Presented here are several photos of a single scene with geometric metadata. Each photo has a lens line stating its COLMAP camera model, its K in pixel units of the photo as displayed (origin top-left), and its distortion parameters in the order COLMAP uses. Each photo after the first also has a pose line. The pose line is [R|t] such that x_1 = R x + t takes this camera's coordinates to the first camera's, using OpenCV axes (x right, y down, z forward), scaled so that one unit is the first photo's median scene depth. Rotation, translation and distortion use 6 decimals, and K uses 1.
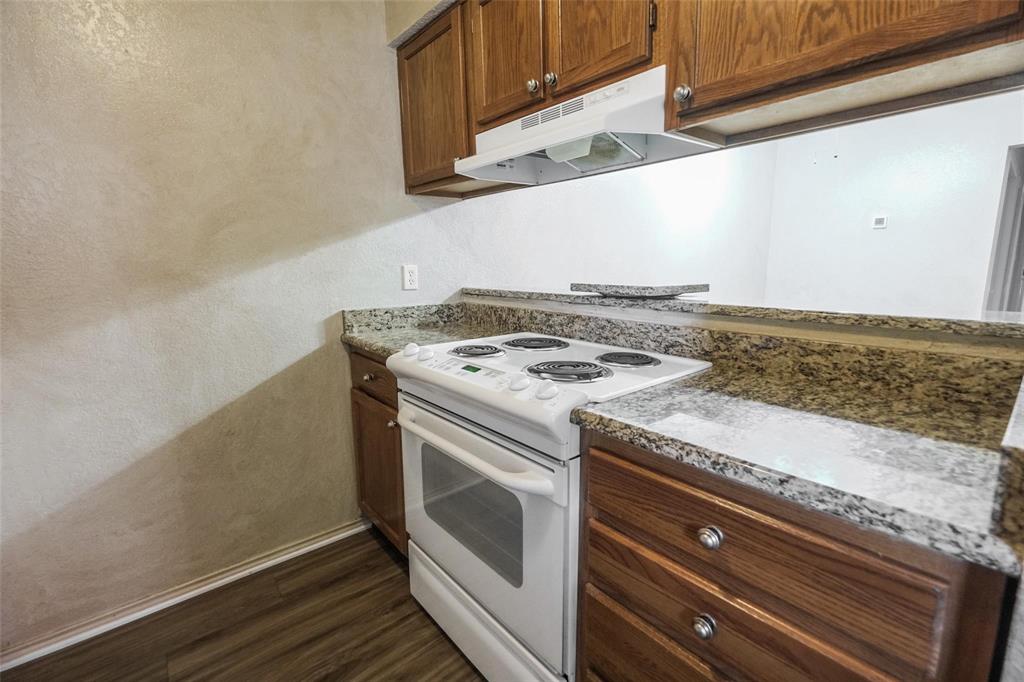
lens RADIAL K [[442.2, 0, 512.5], [0, 442.2, 333.6], [0, 0, 1]] dist [-0.000054, -0.001075]
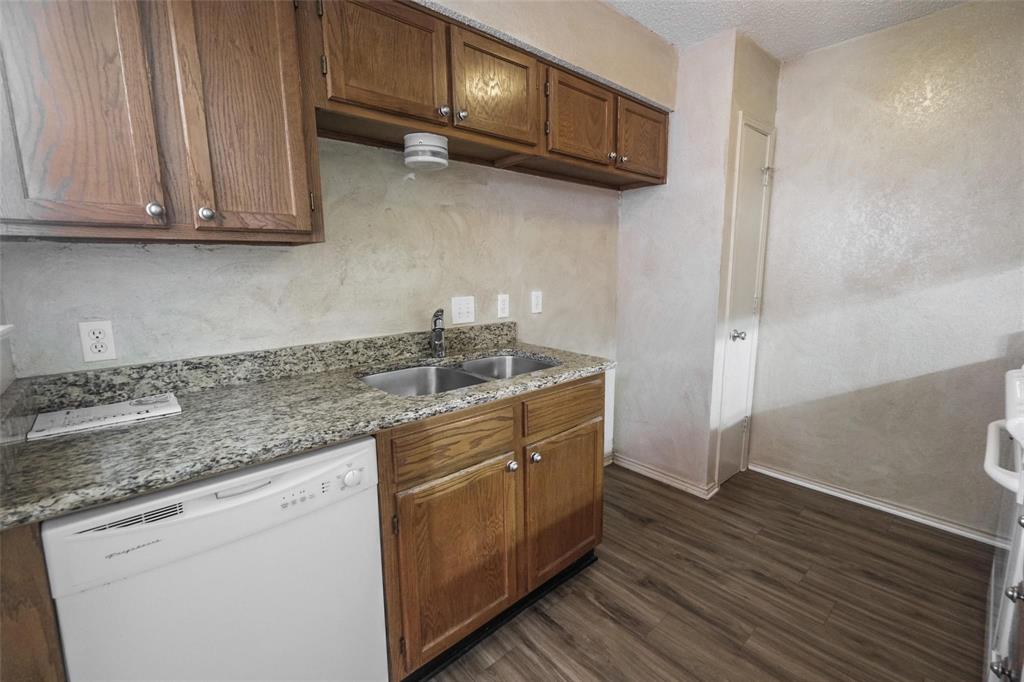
lens RADIAL K [[442.2, 0, 529.0], [0, 442.2, 352.6], [0, 0, 1]] dist [-0.000054, -0.001075]
pose [[0.051533, 0.195265, -0.979396, 0.768390], [-0.154061, 0.970514, 0.185387, -0.009720], [0.986717, 0.141333, 0.080096, -0.301893]]
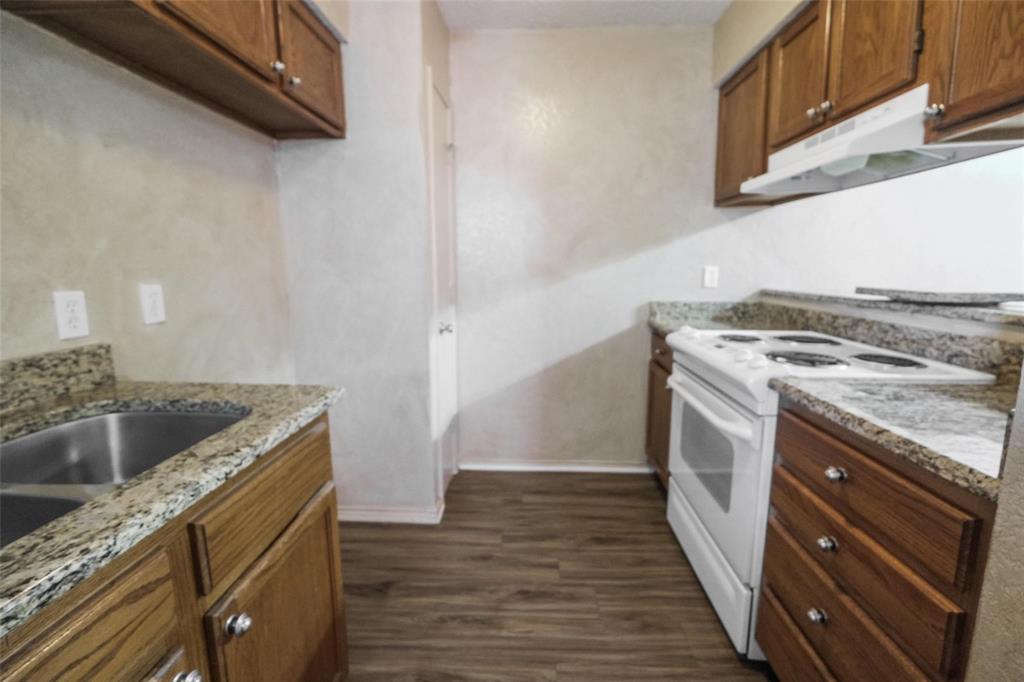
lens RADIAL K [[442.2, 0, 517.1], [0, 442.2, 338.3], [0, 0, 1]] dist [-0.000054, -0.001075]
pose [[0.733084, 0.117360, -0.669937, 0.304616], [-0.111285, 0.992423, 0.052079, 0.046798], [0.670972, 0.036376, 0.740590, -0.334447]]
